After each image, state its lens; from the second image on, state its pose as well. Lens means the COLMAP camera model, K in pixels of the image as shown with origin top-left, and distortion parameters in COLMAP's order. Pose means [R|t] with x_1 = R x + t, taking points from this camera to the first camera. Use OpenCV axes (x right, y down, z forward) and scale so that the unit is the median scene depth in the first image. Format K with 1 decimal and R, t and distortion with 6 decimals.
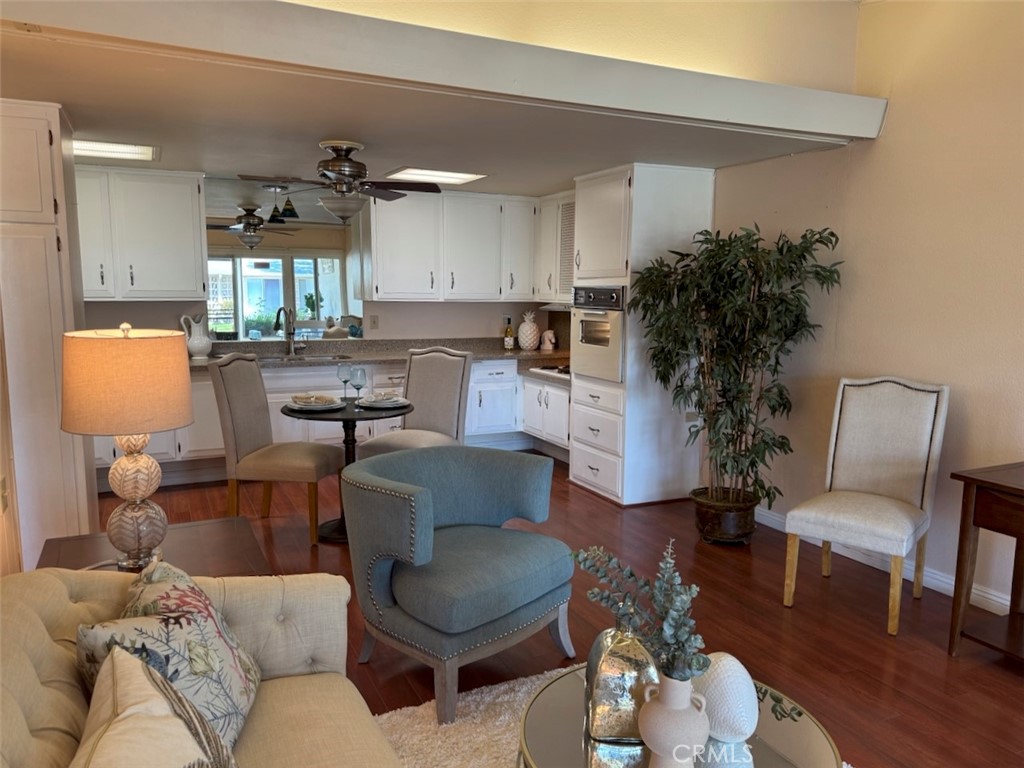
lens RADIAL K [[744.1, 0, 512.0], [0, 744.1, 384.0], [0, 0, 1]] dist [0.000956, -0.000825]
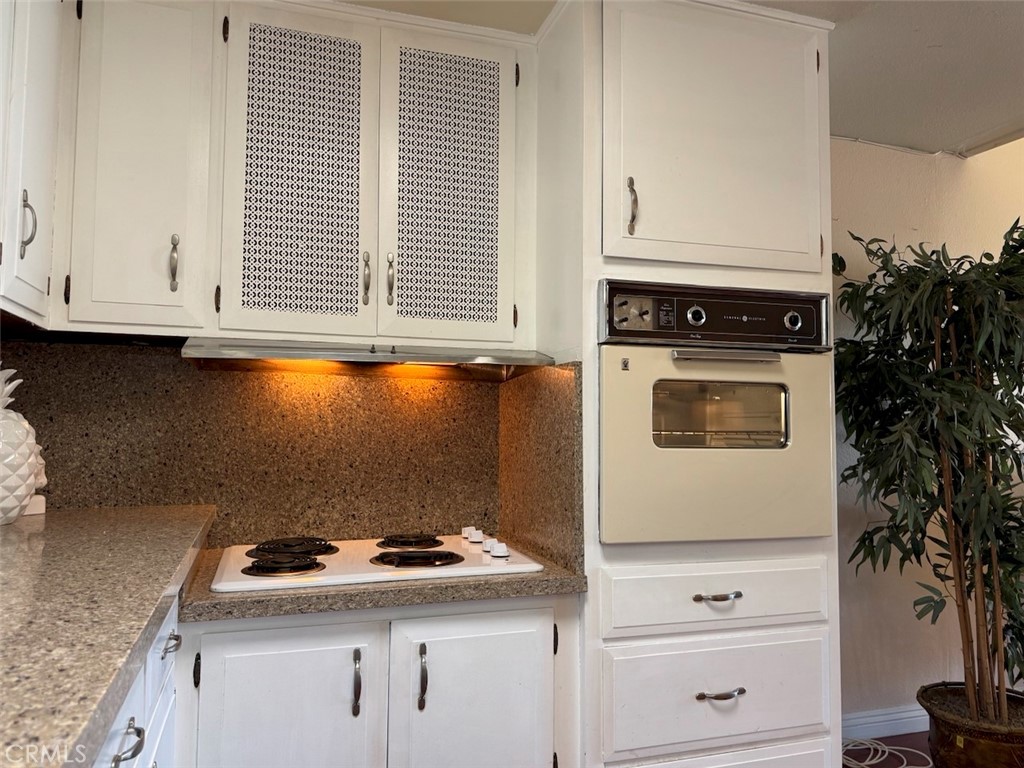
lens RADIAL K [[744.1, 0, 512.0], [0, 744.1, 384.0], [0, 0, 1]] dist [0.000956, -0.000825]
pose [[0.142899, 0.053950, 0.988266, -0.152111], [0.123696, 0.989711, -0.071915, -0.041296], [-0.981977, 0.132521, 0.134755, 0.618421]]
